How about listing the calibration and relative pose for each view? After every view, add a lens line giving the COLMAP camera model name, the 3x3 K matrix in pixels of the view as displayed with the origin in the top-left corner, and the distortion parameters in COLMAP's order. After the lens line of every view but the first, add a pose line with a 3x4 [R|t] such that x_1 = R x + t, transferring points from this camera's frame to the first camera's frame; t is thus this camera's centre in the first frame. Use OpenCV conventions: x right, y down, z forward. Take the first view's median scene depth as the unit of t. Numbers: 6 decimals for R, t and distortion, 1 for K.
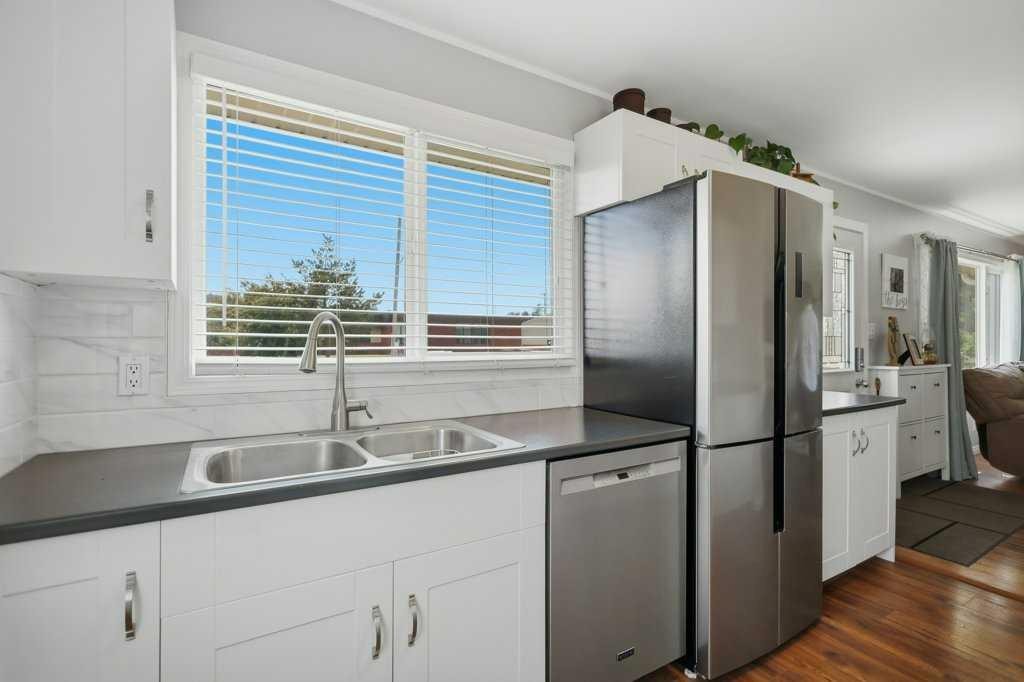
lens RADIAL K [[477.8, 0, 509.6], [0, 477.8, 341.1], [0, 0, 1]] dist [0.004845, 0.001244]
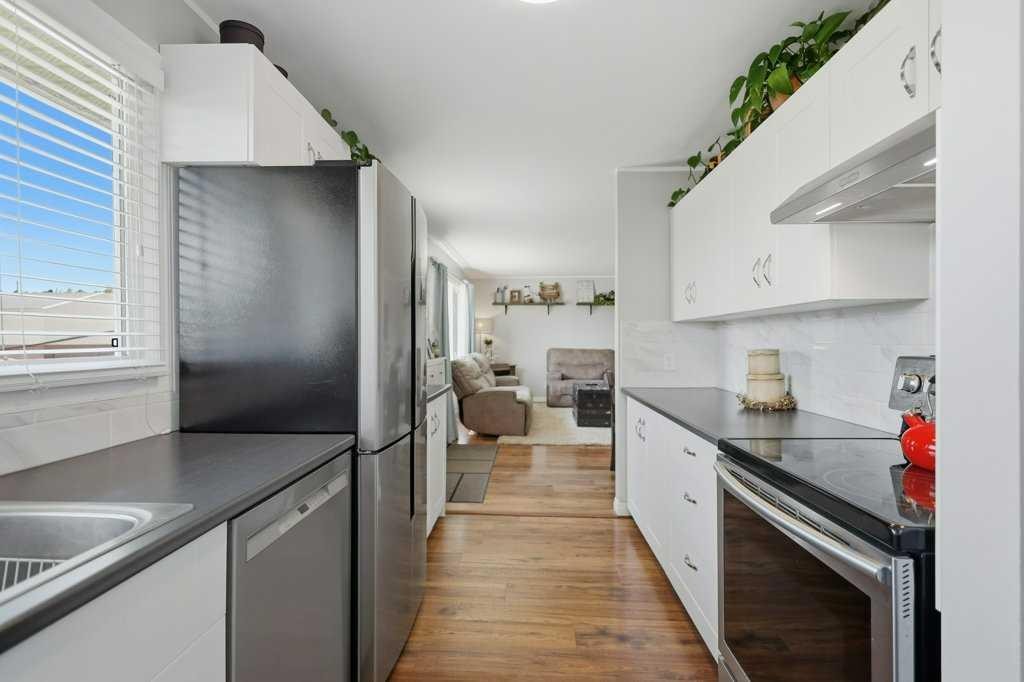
lens RADIAL K [[477.8, 0, 510.0], [0, 477.8, 342.4], [0, 0, 1]] dist [0.004845, 0.001244]
pose [[0.559225, -0.005608, 0.828997, -0.162486], [0.002056, 0.999983, 0.005378, -0.000263], [-0.829013, -0.001303, 0.559228, 0.185809]]
